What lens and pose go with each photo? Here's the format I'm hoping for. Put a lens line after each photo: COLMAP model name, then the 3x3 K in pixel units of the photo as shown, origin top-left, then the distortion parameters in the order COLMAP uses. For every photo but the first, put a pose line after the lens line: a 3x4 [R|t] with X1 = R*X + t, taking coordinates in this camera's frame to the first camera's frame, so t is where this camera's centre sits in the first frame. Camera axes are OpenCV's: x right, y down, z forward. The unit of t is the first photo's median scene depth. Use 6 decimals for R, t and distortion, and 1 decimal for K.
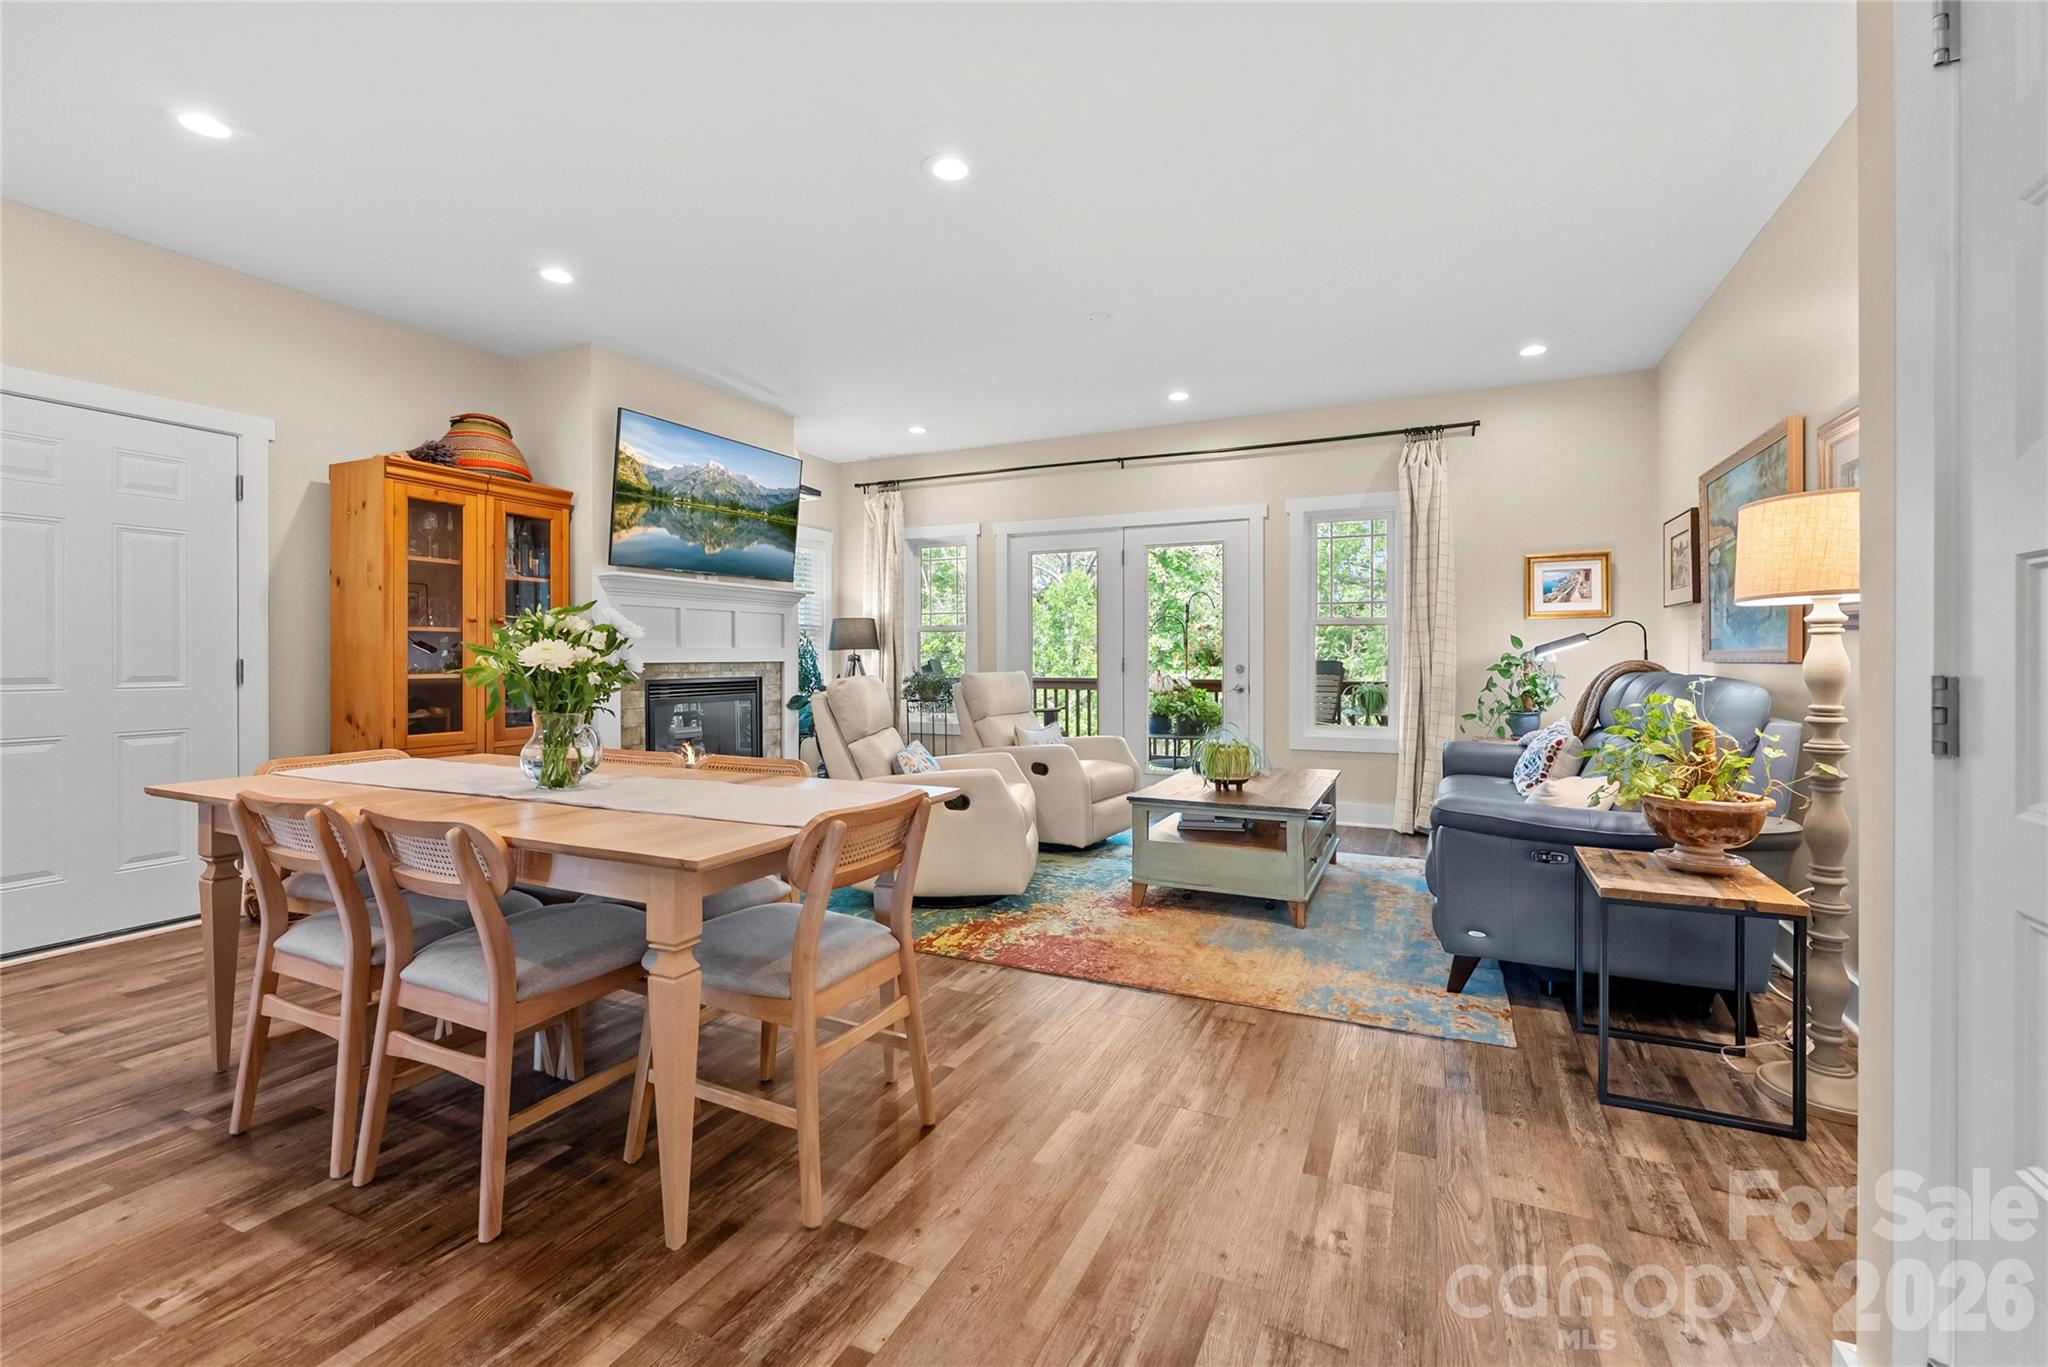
lens RADIAL K [[875.6, 0, 1027.0], [0, 875.6, 663.6], [0, 0, 1]] dist [0.001445, 0.000390]
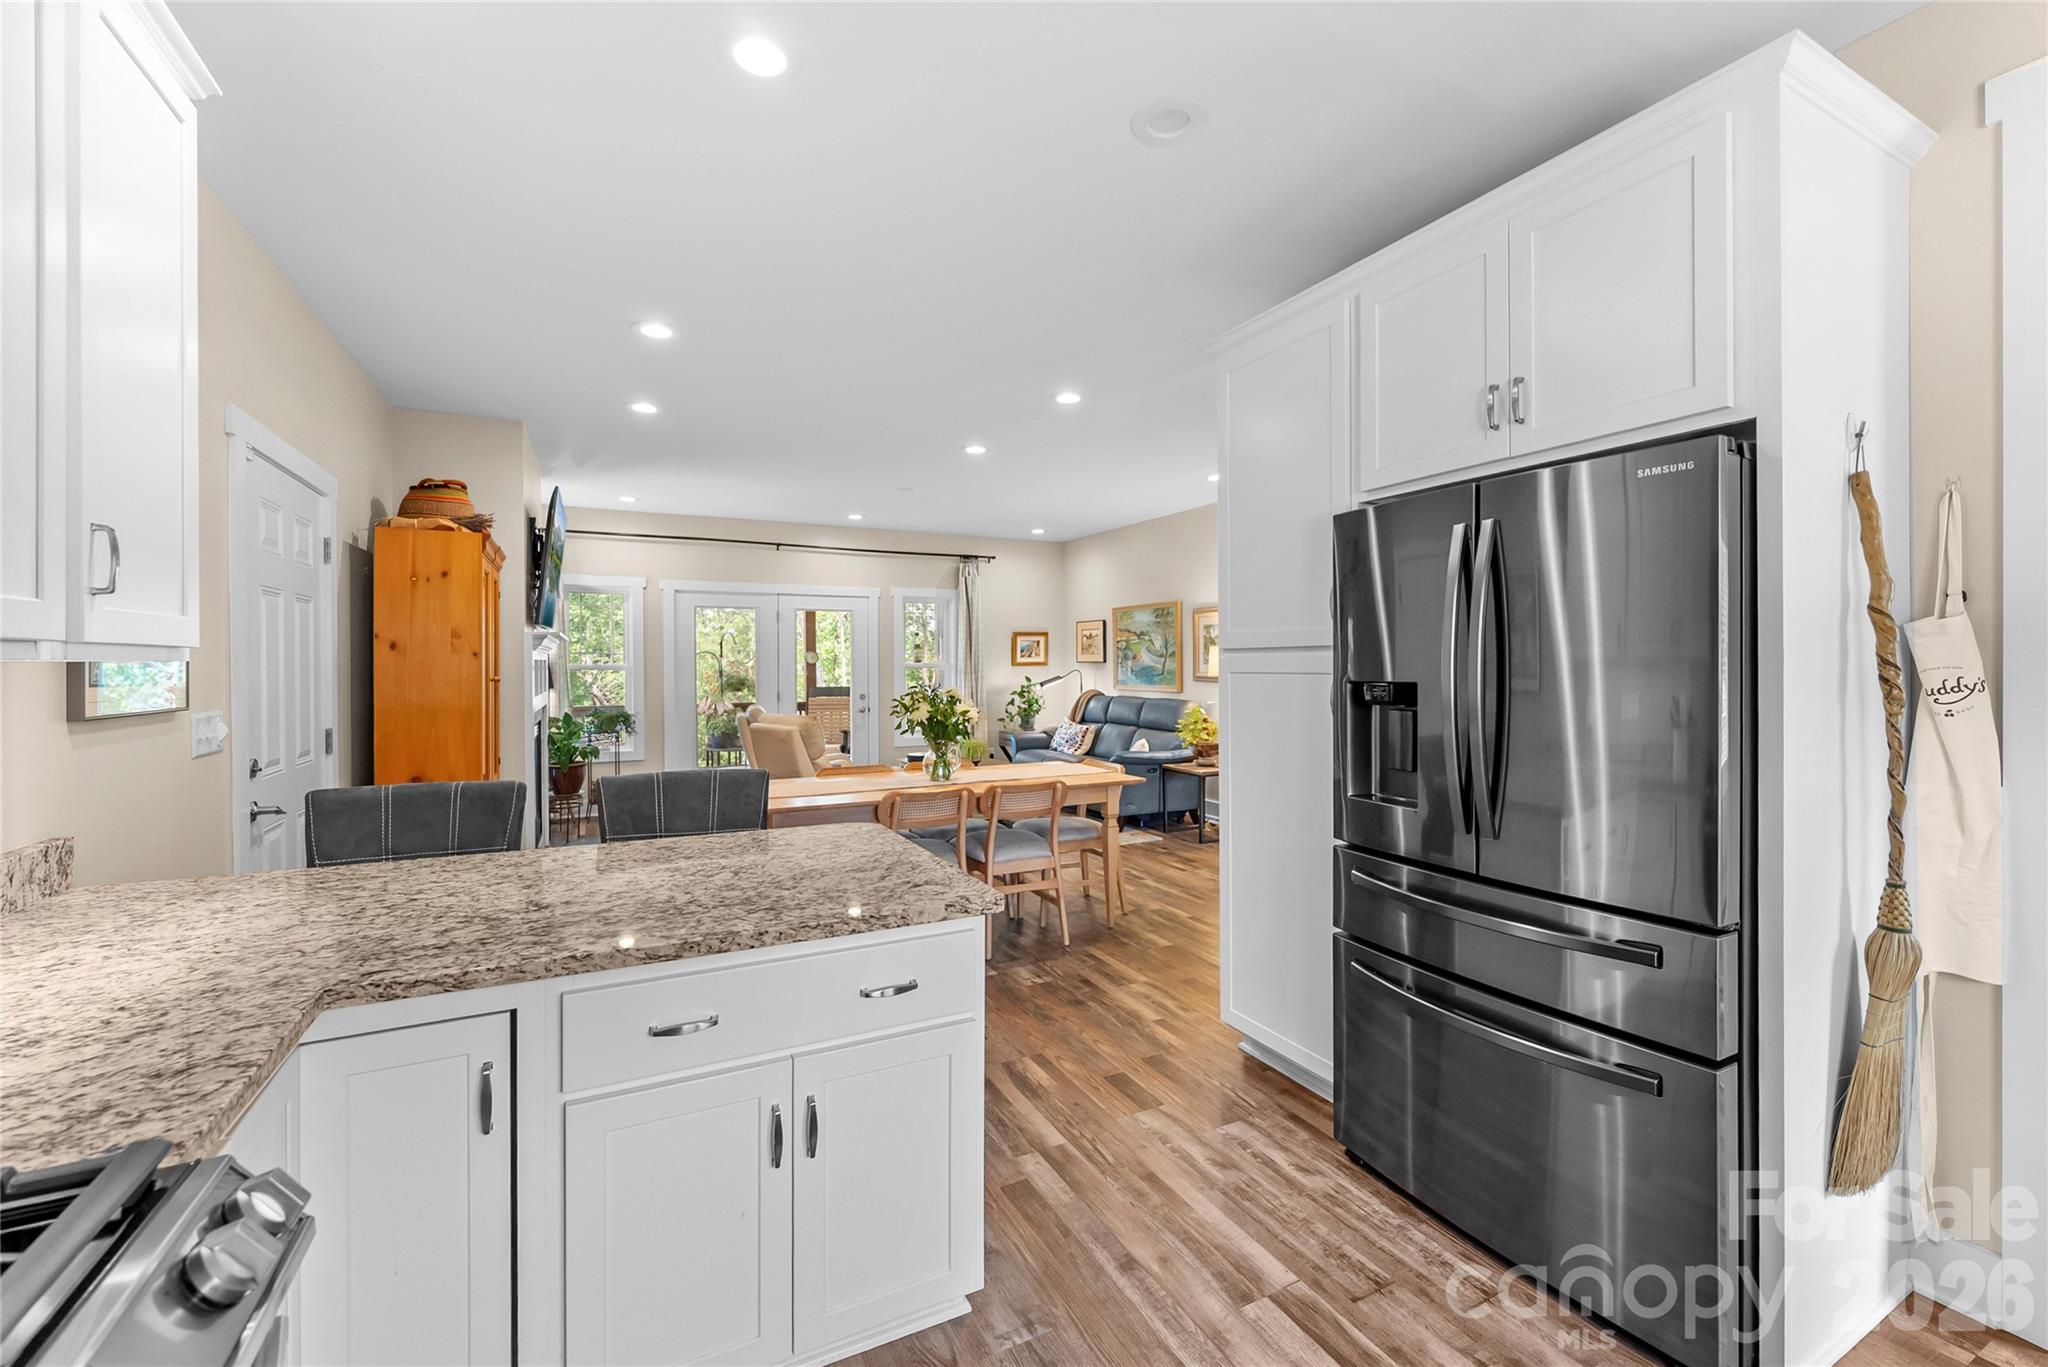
lens RADIAL K [[848.1, 0, 1043.9], [0, 848.1, 673.6], [0, 0, 1]] dist [-0.002769, -0.000179]
pose [[0.600838, -0.010780, 0.799298, -0.899606], [0.009884, 0.999933, 0.006056, -0.048199], [-0.799310, 0.004262, 0.600904, -0.144611]]
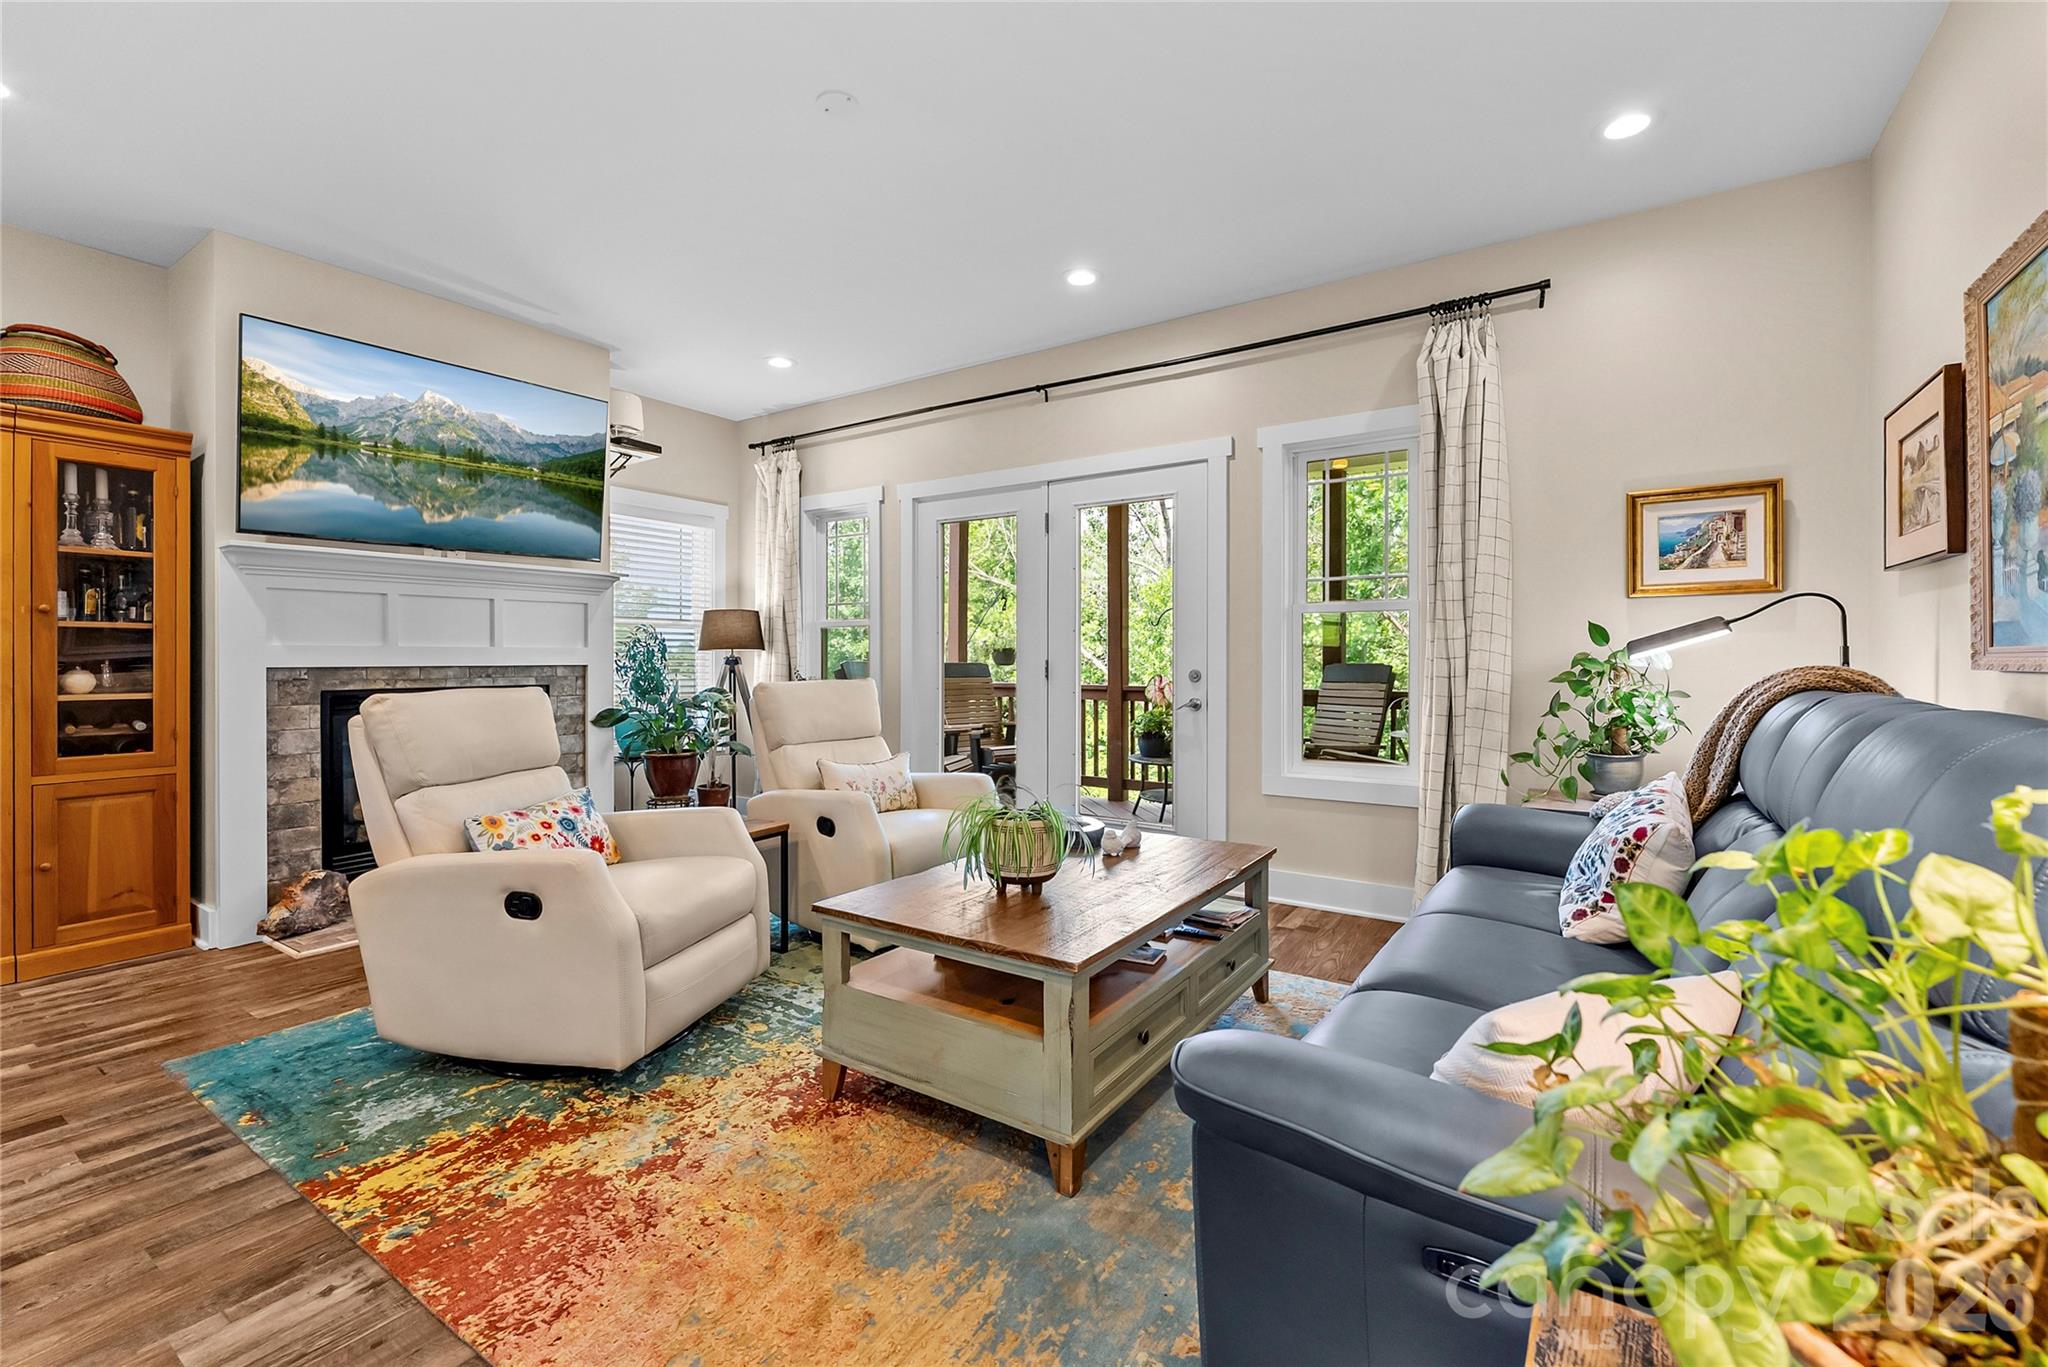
lens RADIAL K [[870.4, 0, 1030.0], [0, 870.4, 666.8], [0, 0, 1]] dist [0.000981, -0.000760]
pose [[0.988677, 0.001904, -0.150047, 0.268415], [-0.001549, 0.999996, 0.002482, -0.003622], [0.150051, -0.002222, 0.988676, 0.365255]]
